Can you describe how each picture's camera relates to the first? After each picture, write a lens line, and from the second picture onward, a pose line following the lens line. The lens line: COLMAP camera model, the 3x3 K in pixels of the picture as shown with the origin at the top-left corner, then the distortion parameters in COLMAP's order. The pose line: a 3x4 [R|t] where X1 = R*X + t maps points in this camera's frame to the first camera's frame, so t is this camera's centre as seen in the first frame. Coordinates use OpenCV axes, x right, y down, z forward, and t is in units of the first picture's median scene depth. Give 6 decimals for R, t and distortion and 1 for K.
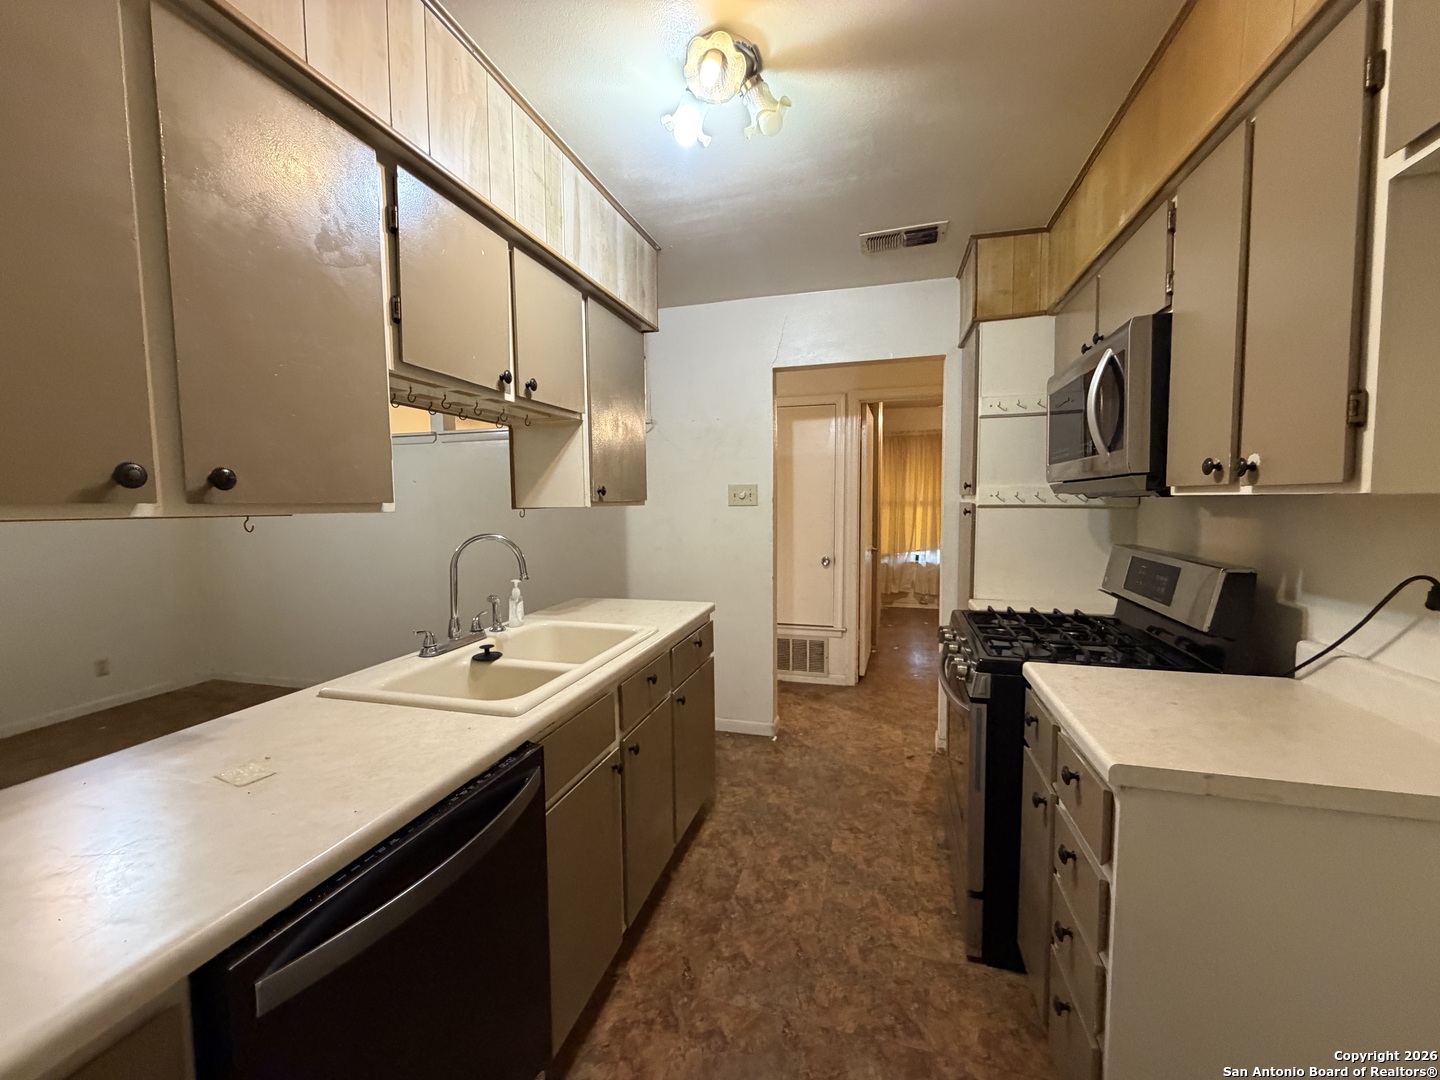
lens RADIAL K [[573.5, 0, 715.8], [0, 573.5, 542.7], [0, 0, 1]] dist [-0.001121, 0.000312]
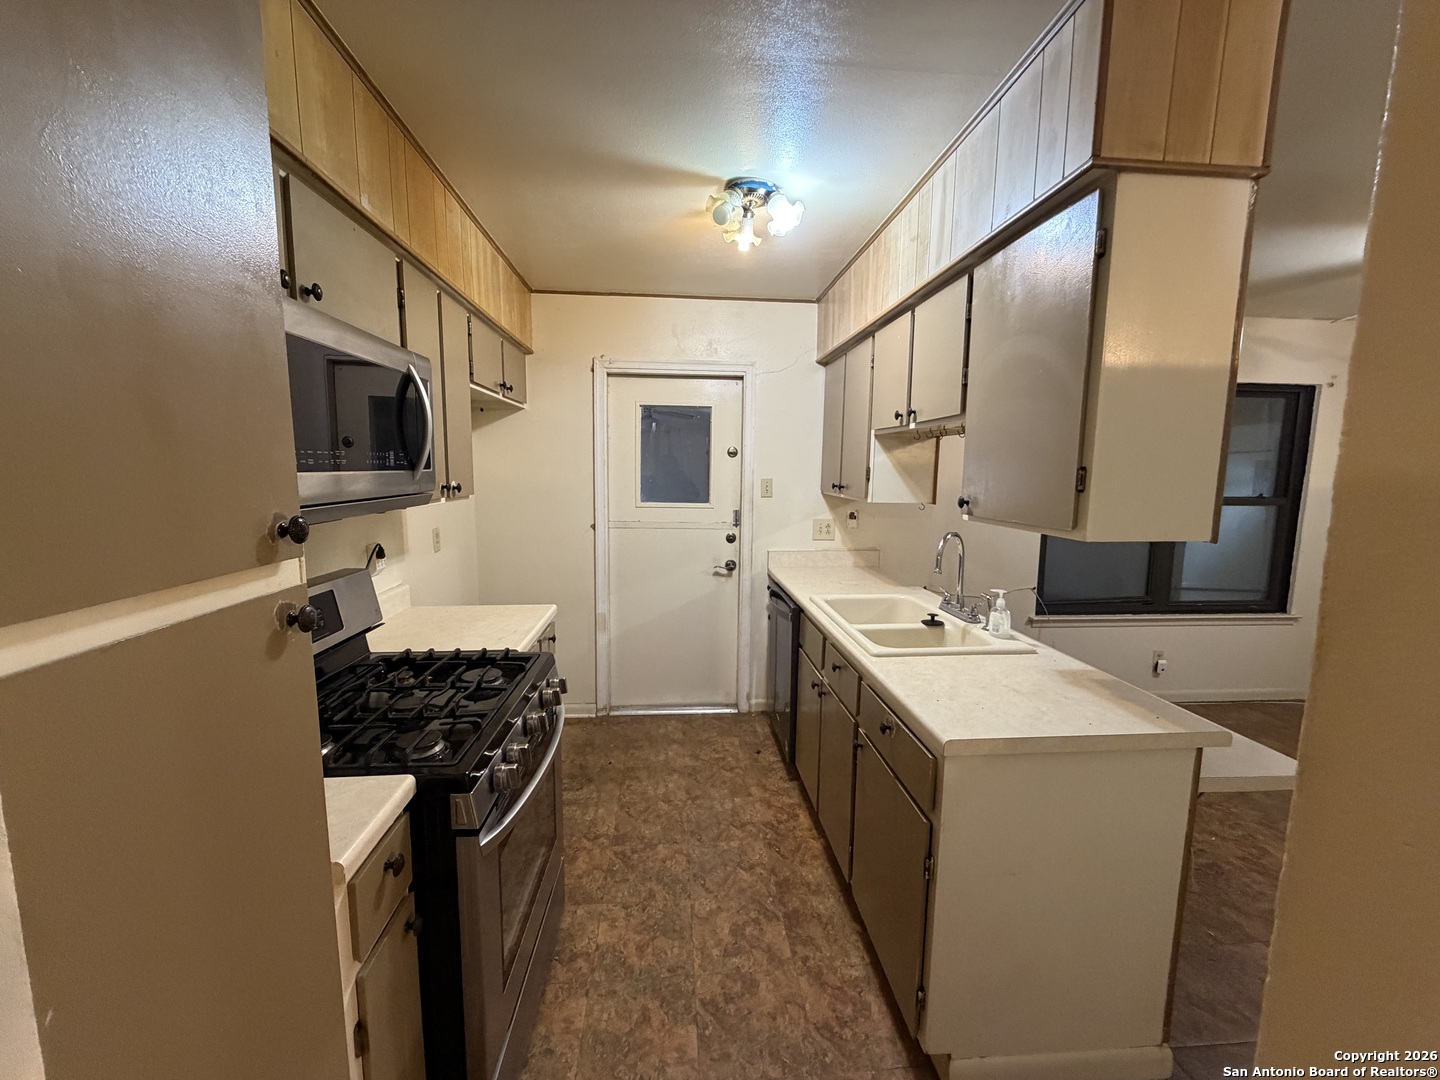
lens RADIAL K [[573.5, 0, 718.1], [0, 573.5, 540.7], [0, 0, 1]] dist [-0.001121, 0.000312]
pose [[-0.934487, 0.049272, -0.352571, 0.507522], [-0.023805, 0.979511, 0.199981, -0.231773], [0.355201, 0.195273, -0.914167, 1.975659]]
